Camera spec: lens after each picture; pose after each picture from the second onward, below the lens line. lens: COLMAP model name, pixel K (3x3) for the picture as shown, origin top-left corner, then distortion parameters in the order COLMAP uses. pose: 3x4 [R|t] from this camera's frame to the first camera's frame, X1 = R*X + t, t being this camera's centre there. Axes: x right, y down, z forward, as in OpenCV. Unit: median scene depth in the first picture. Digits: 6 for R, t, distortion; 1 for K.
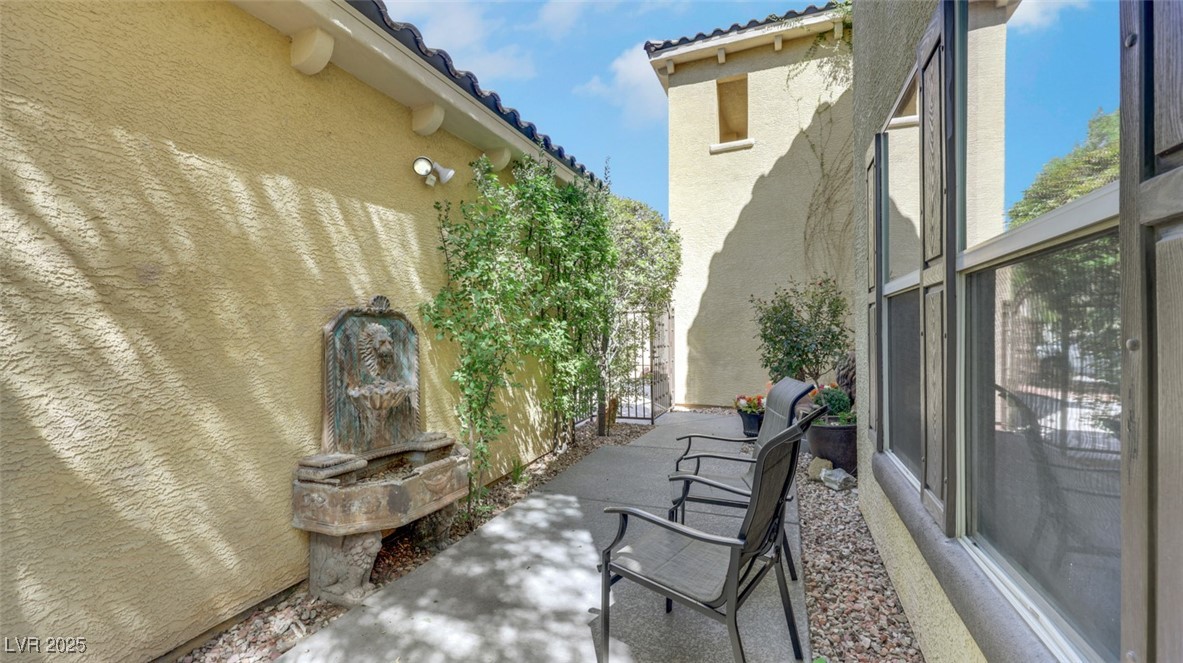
lens RADIAL K [[470.3, 0, 585.8], [0, 470.3, 330.5], [0, 0, 1]] dist [-0.001998, 0.000496]
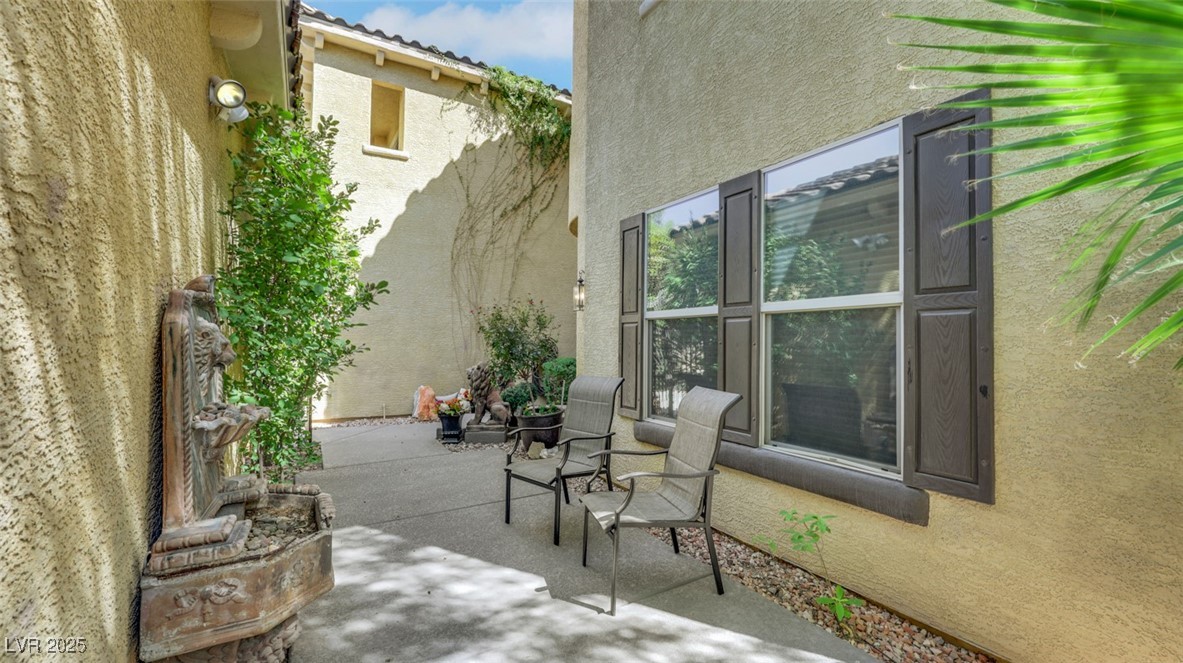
lens RADIAL K [[470.3, 0, 585.8], [0, 470.3, 330.5], [0, 0, 1]] dist [-0.001998, 0.000496]
pose [[0.623342, 0.035967, 0.781122, -0.203622], [-0.020564, 0.999350, -0.029606, 0.004092], [-0.781679, 0.002391, 0.623676, 0.057095]]
